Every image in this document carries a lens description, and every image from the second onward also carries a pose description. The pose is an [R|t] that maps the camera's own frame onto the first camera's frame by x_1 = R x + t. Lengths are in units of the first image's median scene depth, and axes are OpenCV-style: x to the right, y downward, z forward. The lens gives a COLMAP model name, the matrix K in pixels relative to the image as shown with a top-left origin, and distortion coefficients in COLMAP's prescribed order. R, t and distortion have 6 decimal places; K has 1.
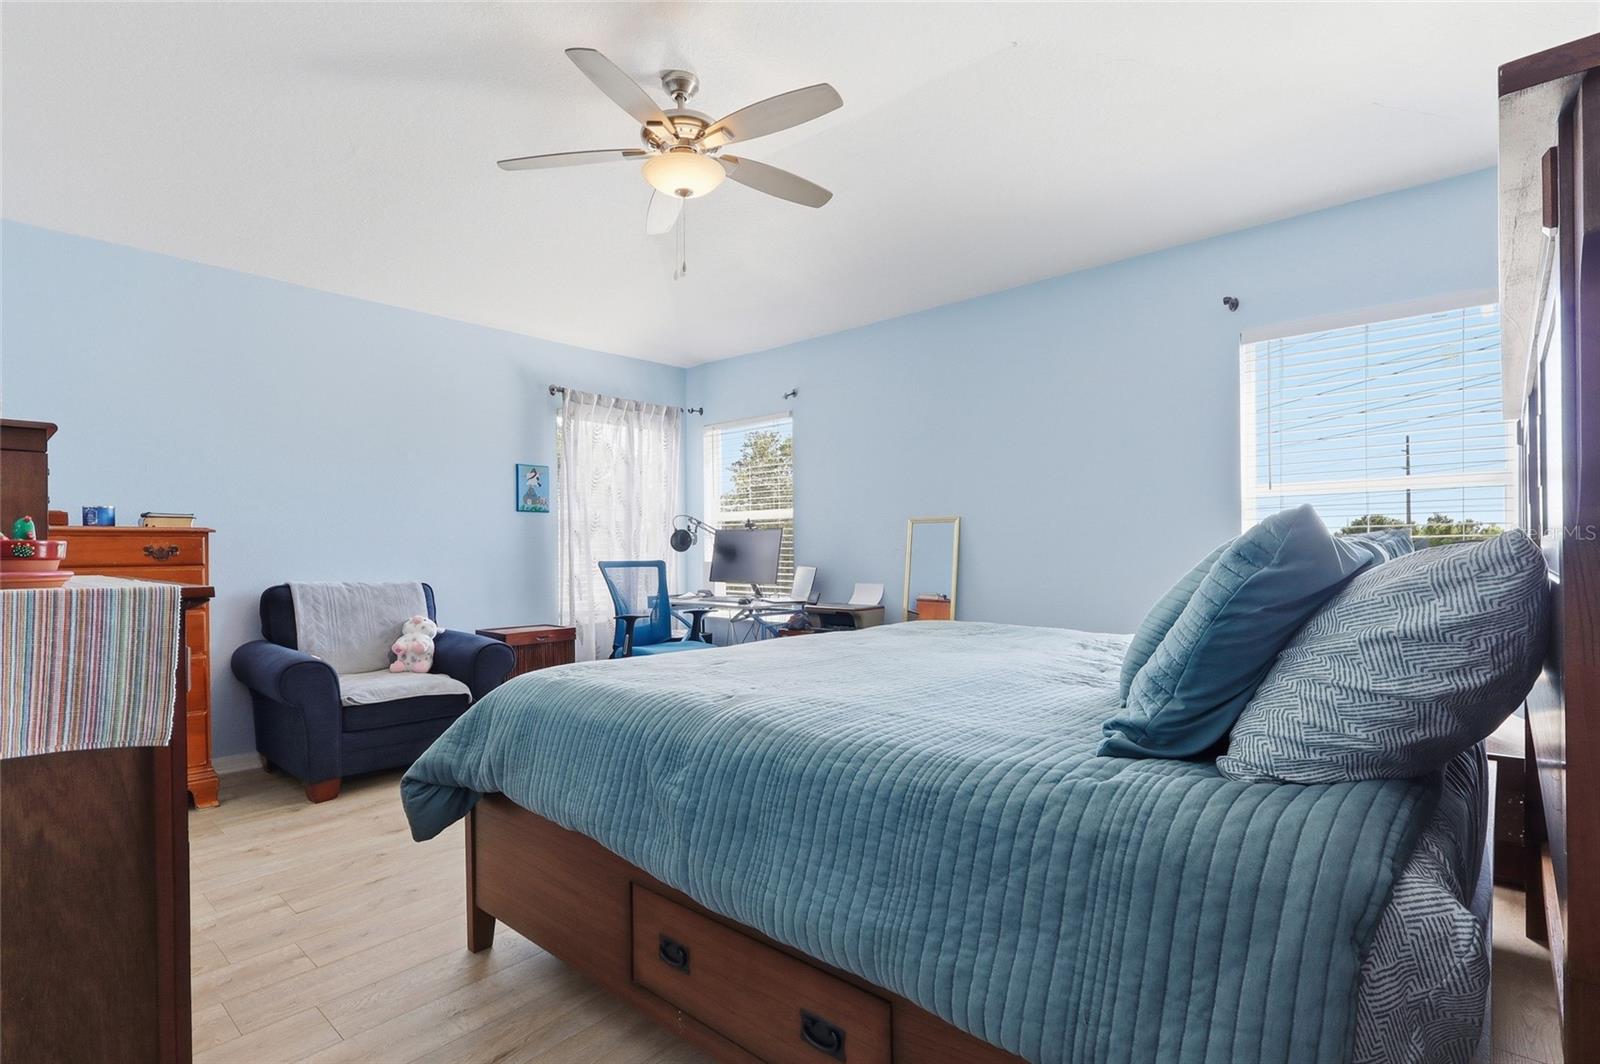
lens RADIAL K [[746.6, 0, 801.7], [0, 746.6, 539.0], [0, 0, 1]] dist [-0.004561, -0.000076]
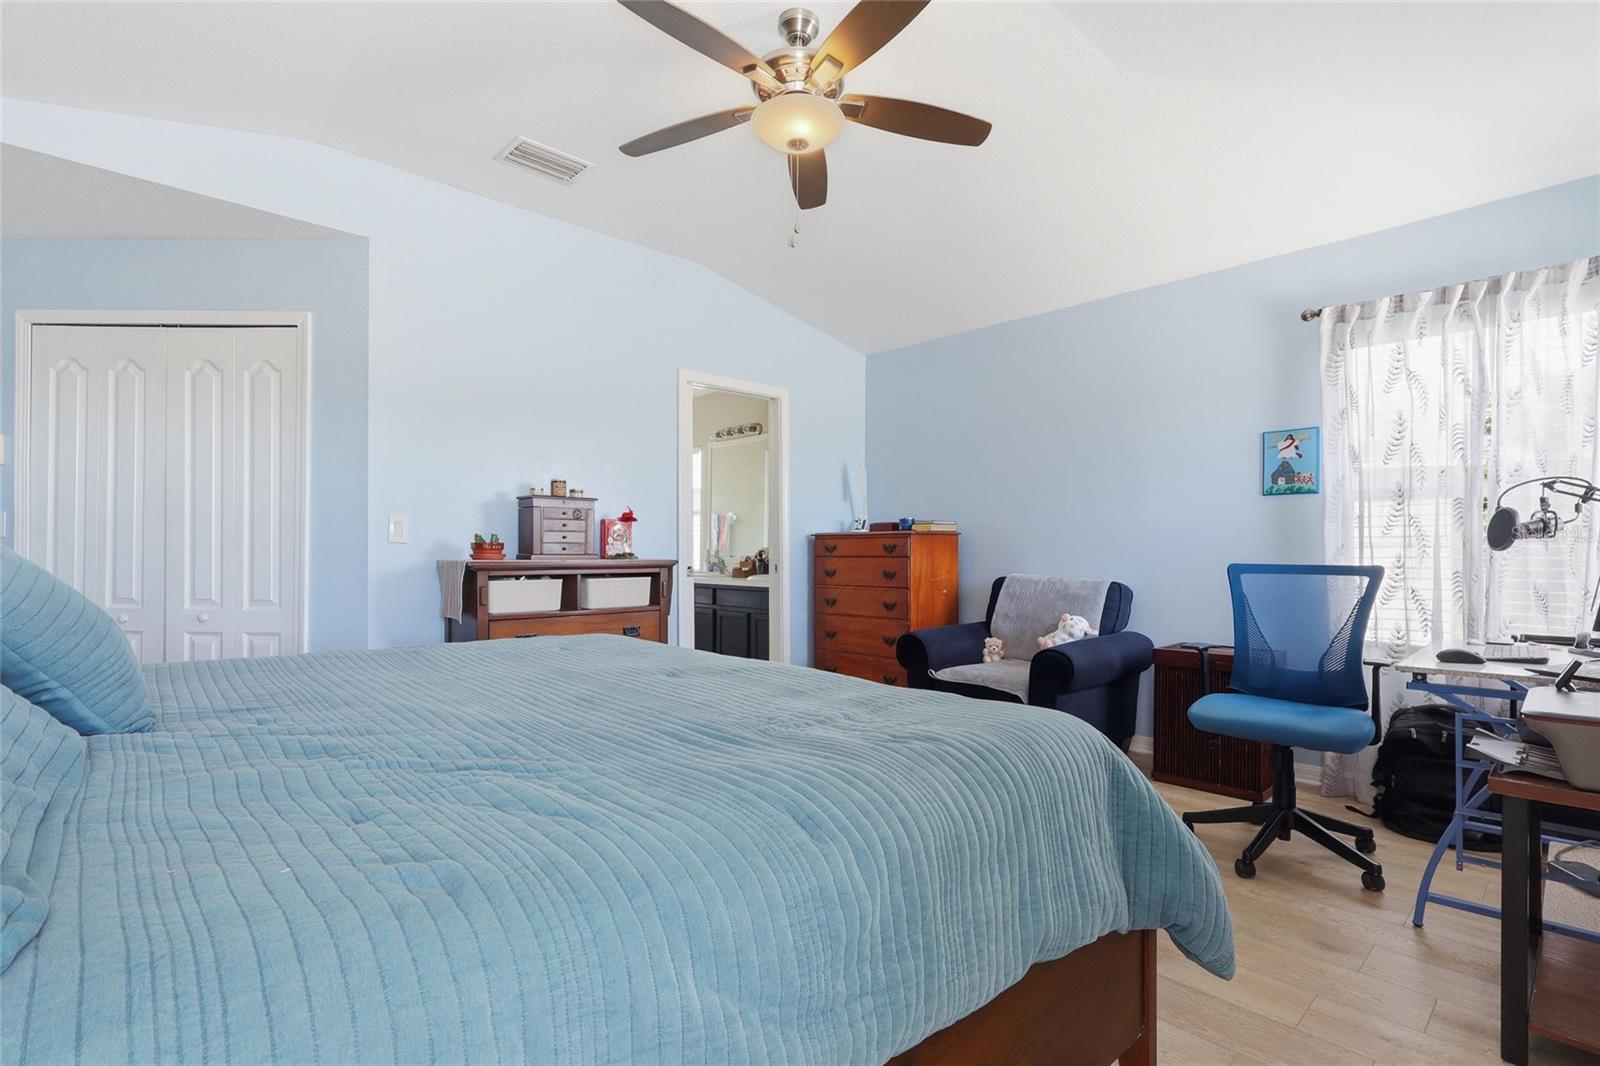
lens RADIAL K [[746.6, 0, 801.7], [0, 746.6, 540.0], [0, 0, 1]] dist [-0.004561, -0.000076]
pose [[-0.054870, -0.003476, -0.998487, 0.389312], [0.017083, 0.999844, -0.004419, 0.003218], [0.998347, -0.017299, -0.054802, 0.567705]]
